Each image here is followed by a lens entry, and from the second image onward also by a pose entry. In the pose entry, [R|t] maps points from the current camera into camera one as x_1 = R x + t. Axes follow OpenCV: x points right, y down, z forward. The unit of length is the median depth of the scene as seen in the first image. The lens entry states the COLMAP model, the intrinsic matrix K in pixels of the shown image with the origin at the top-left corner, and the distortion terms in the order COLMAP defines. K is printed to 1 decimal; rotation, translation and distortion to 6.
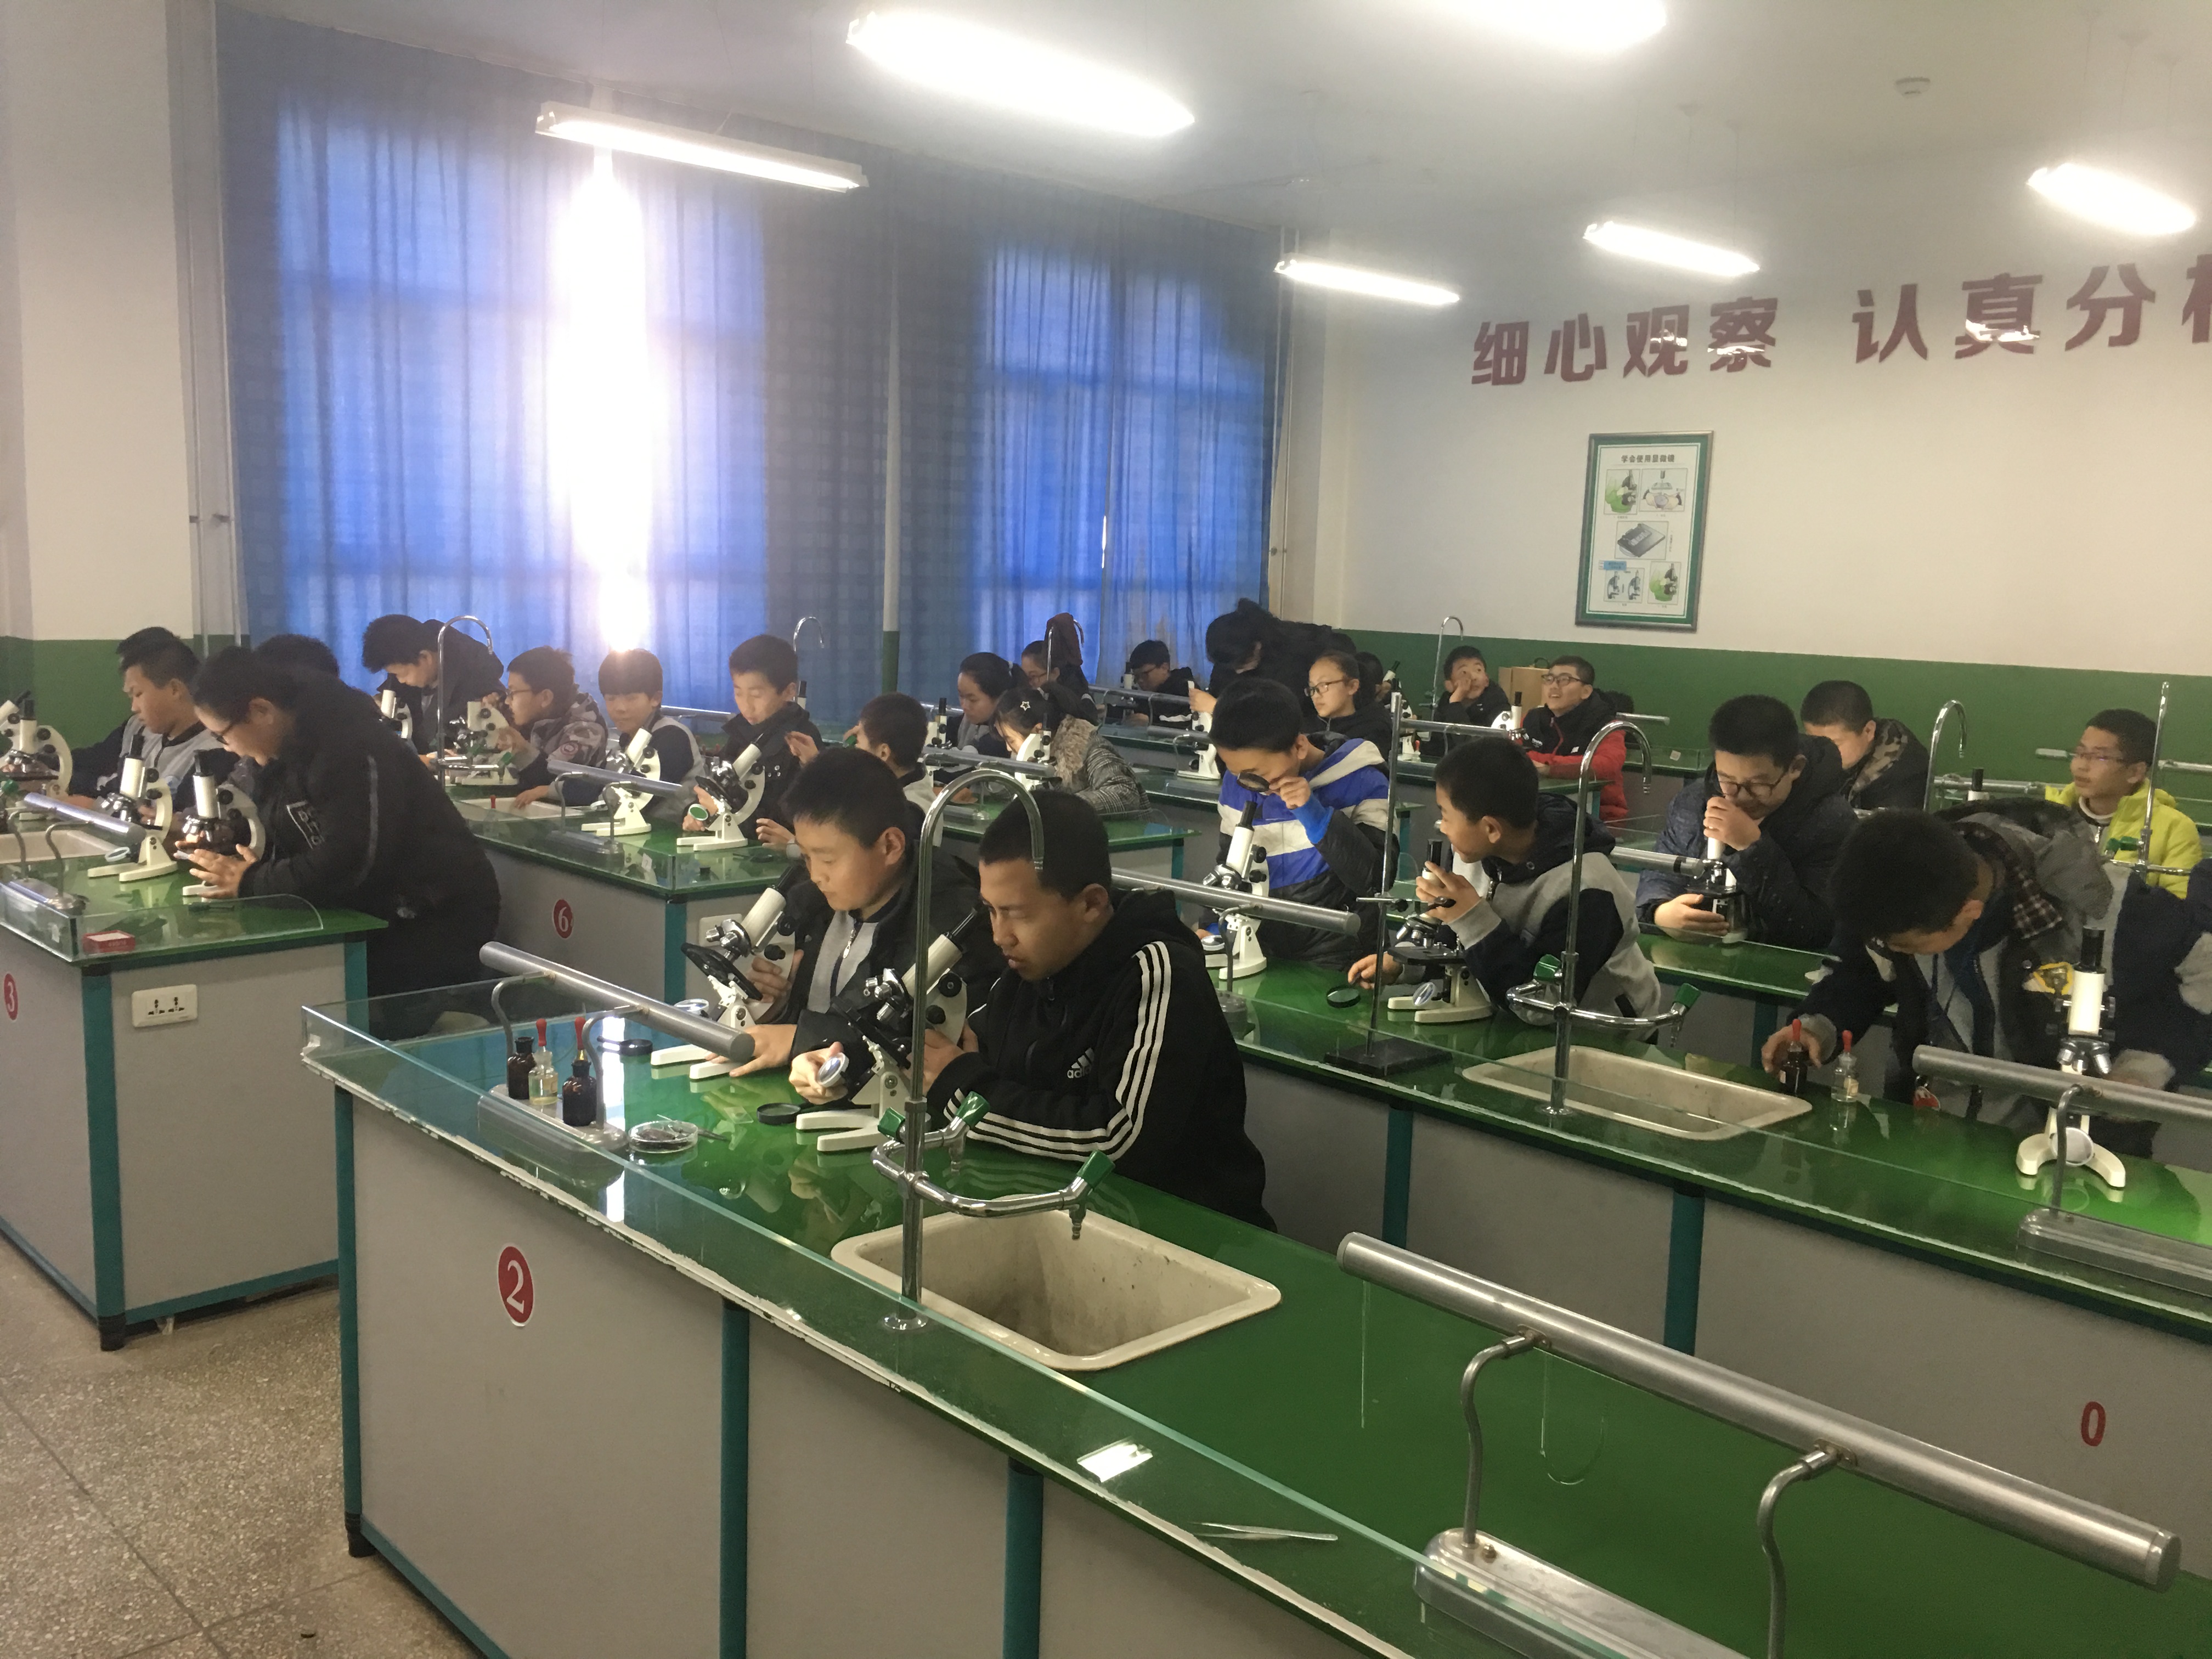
lens RADIAL K [[1863.2, 0, 1090.1], [0, 1863.2, 800.7], [0, 0, 1]] dist [0.086440, -0.120338]
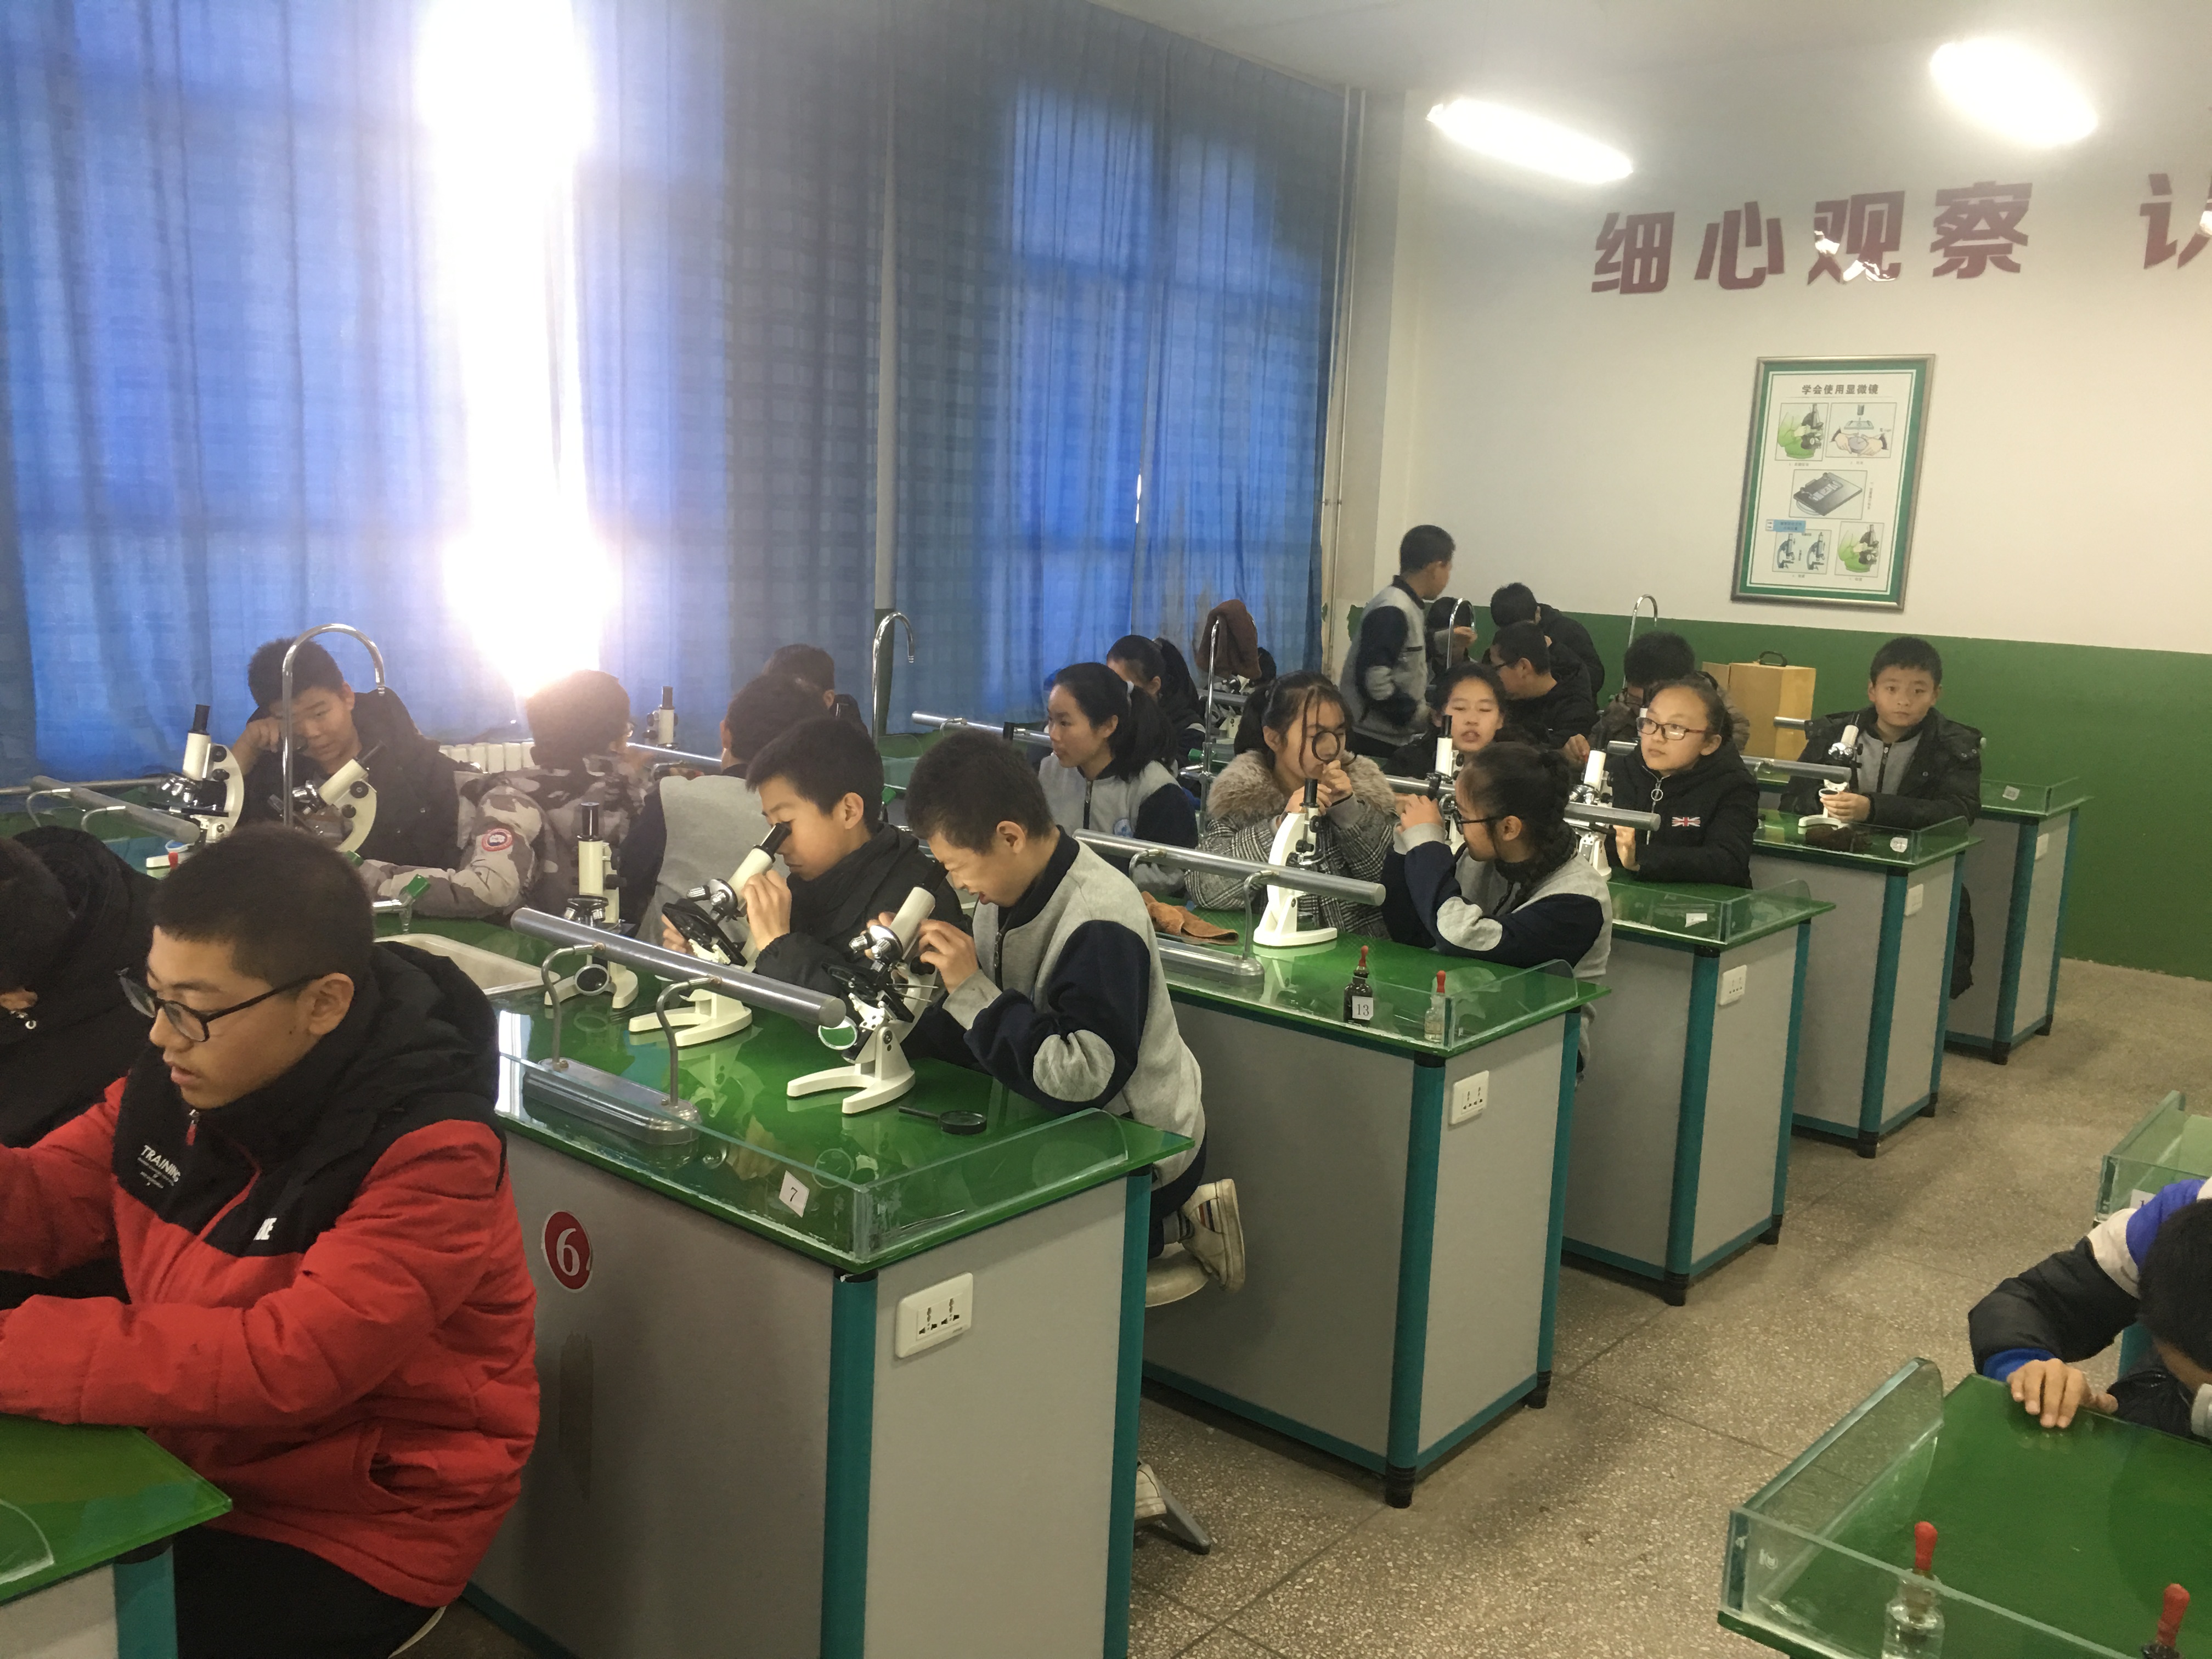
lens RADIAL K [[1906.8, 0, 1106.0], [0, 1906.8, 829.5], [0, 0, 1]] dist [0.082446, -0.143825]
pose [[0.995217, -0.007231, 0.097420, -0.086561], [0.003331, 0.999189, 0.040133, -0.031747], [-0.097631, -0.039616, 0.994434, 0.222434]]
